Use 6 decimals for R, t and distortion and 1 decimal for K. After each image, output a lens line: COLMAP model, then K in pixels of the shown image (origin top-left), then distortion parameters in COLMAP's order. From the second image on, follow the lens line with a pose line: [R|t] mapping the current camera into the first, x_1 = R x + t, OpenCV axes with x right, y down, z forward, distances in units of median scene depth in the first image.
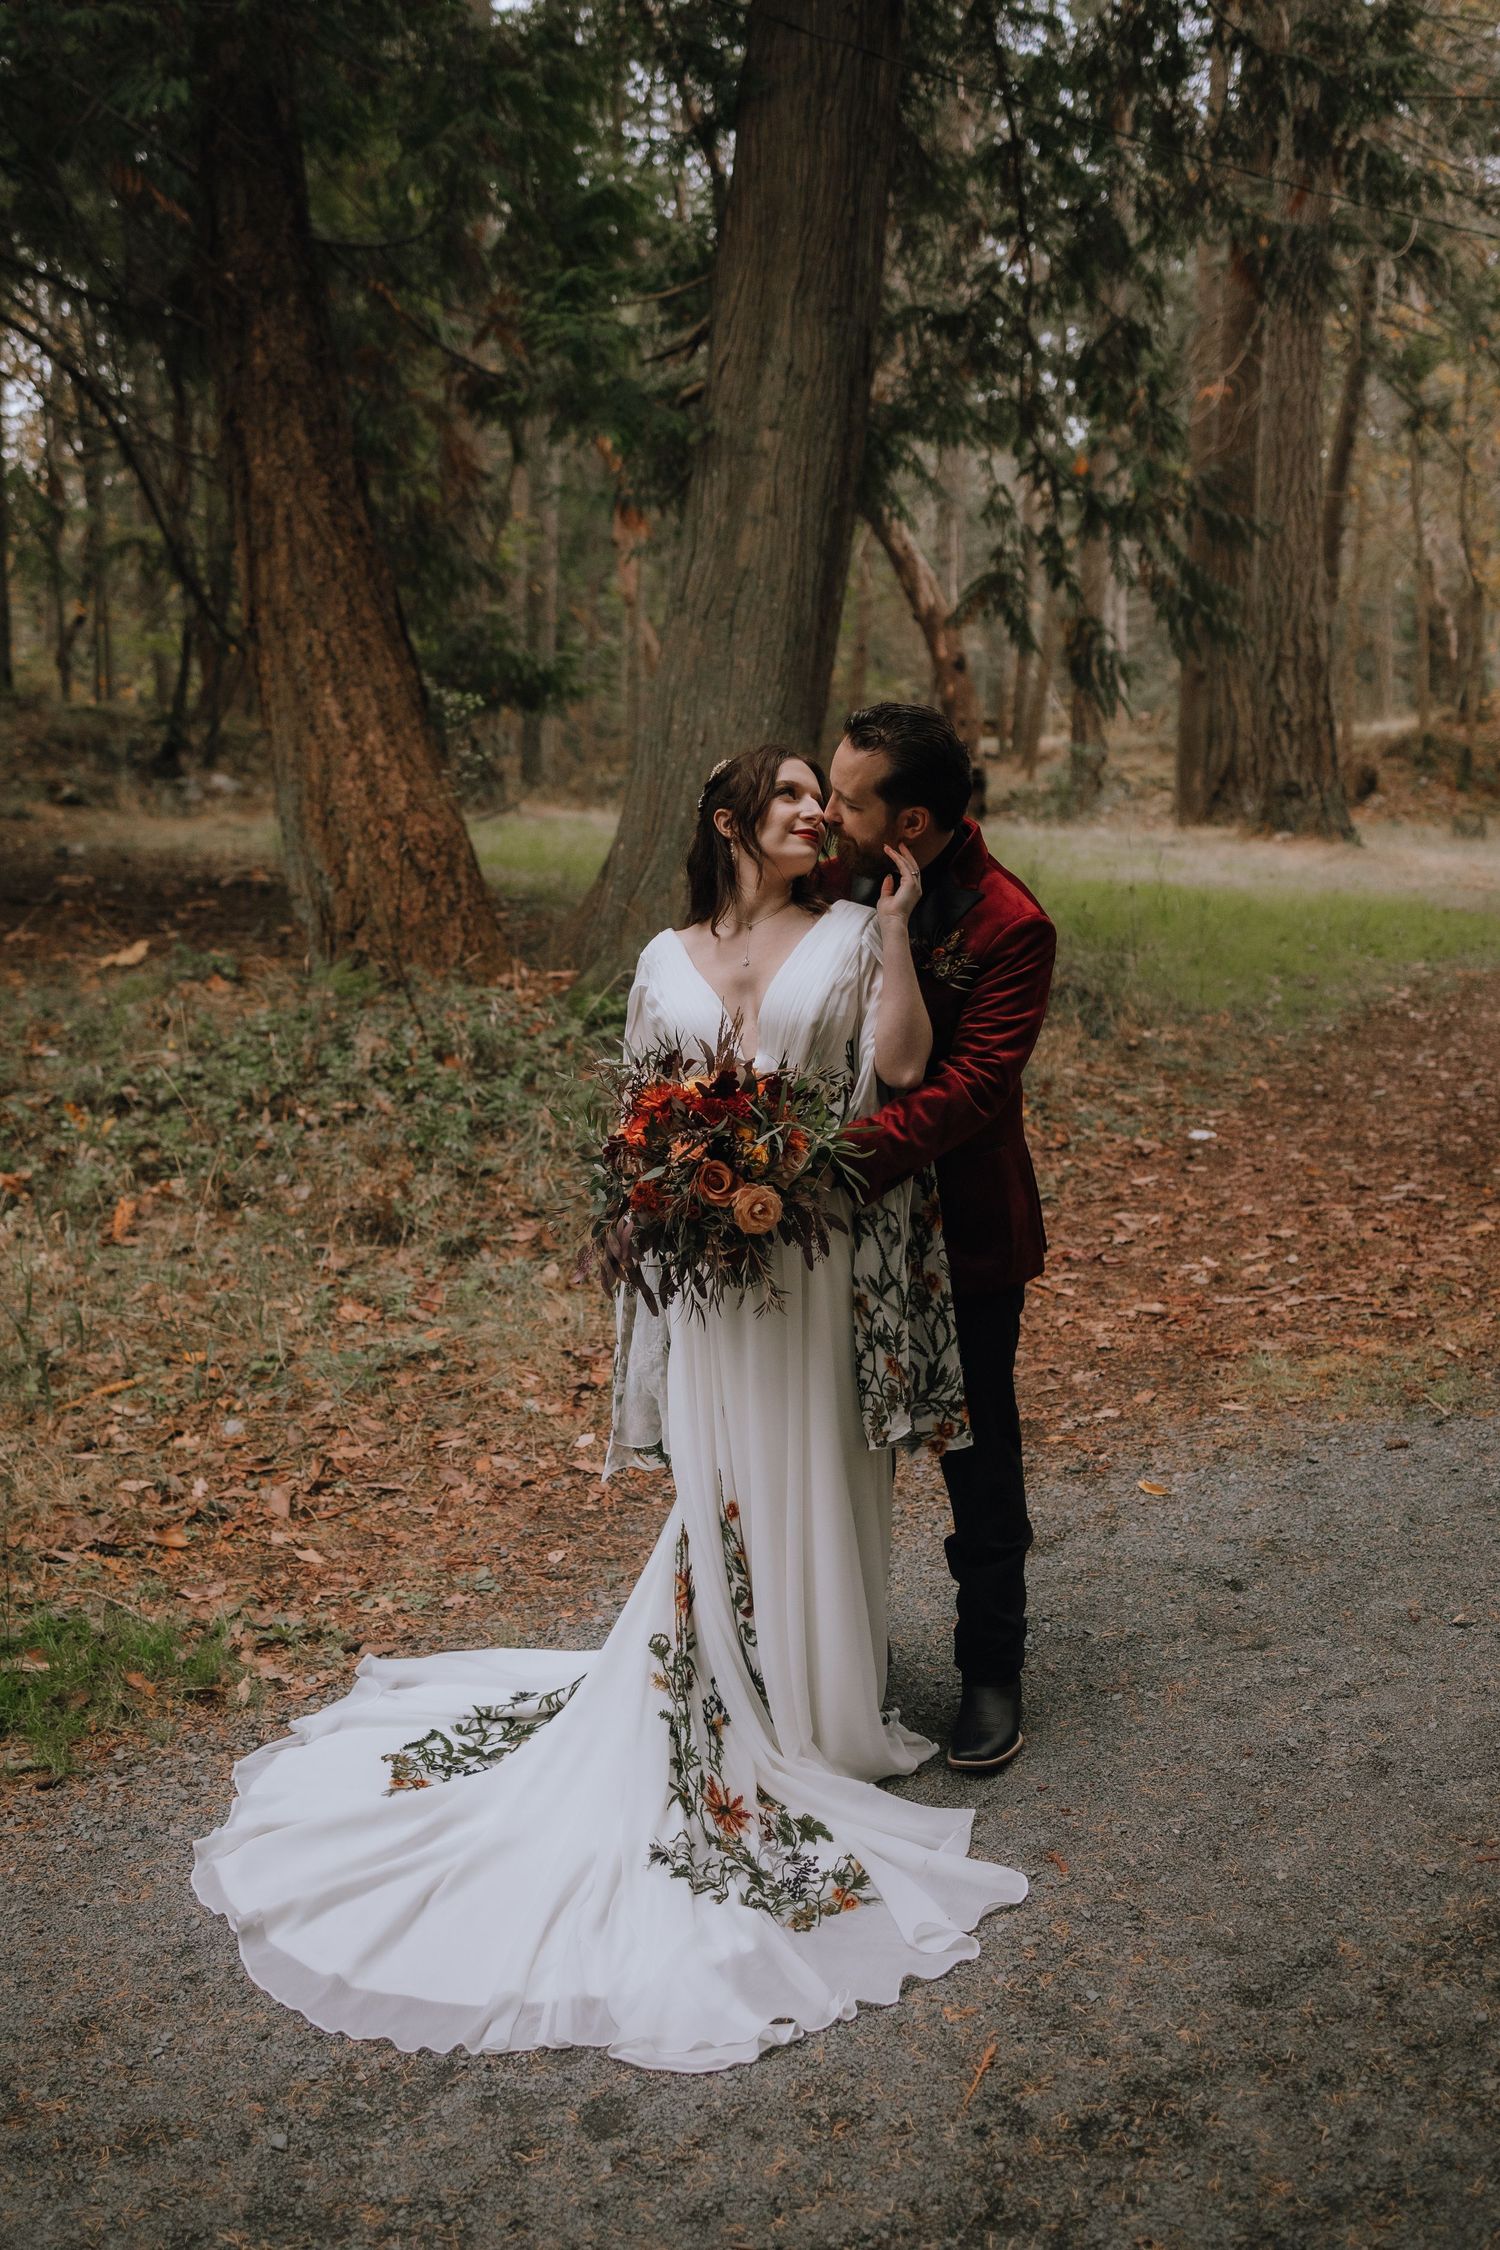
lens RADIAL K [[2300.7, 0, 750.0], [0, 2300.7, 1125.0], [0, 0, 1]] dist [-0.056220, 0.022039]
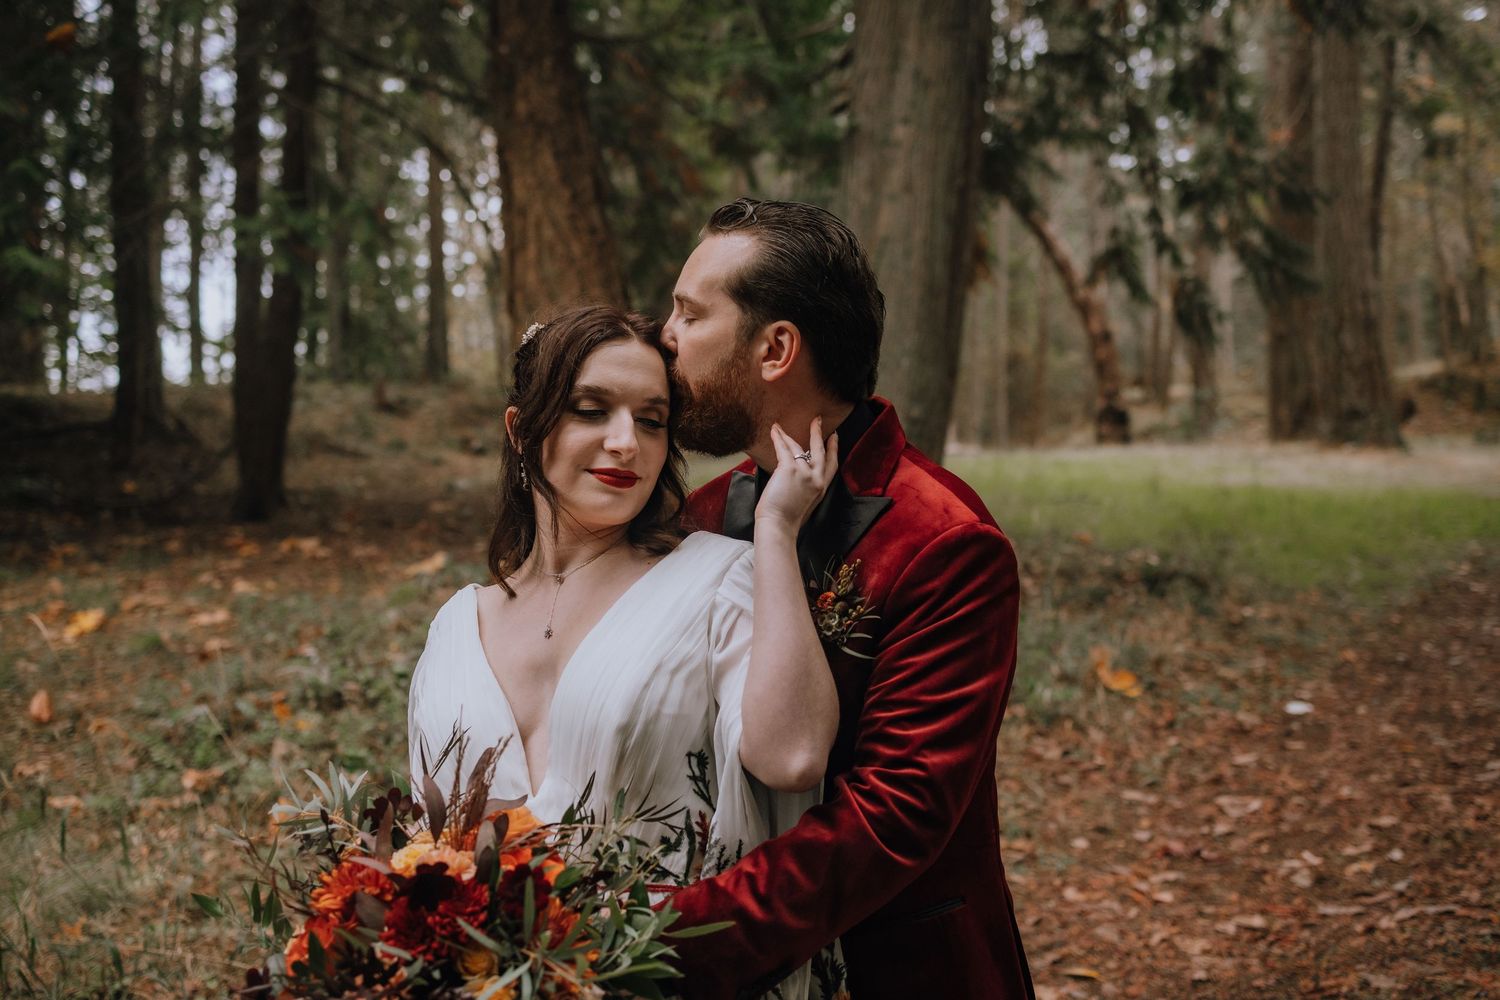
lens RADIAL K [[1533.8, 0, 790.4], [0, 1533.8, 493.2], [0, 0, 1]] dist [-0.056220, 0.022039]
pose [[0.991760, -0.031858, -0.124088, 0.052667], [0.018269, 0.993857, -0.109153, -0.025907], [0.126803, 0.105986, 0.986249, 0.254058]]
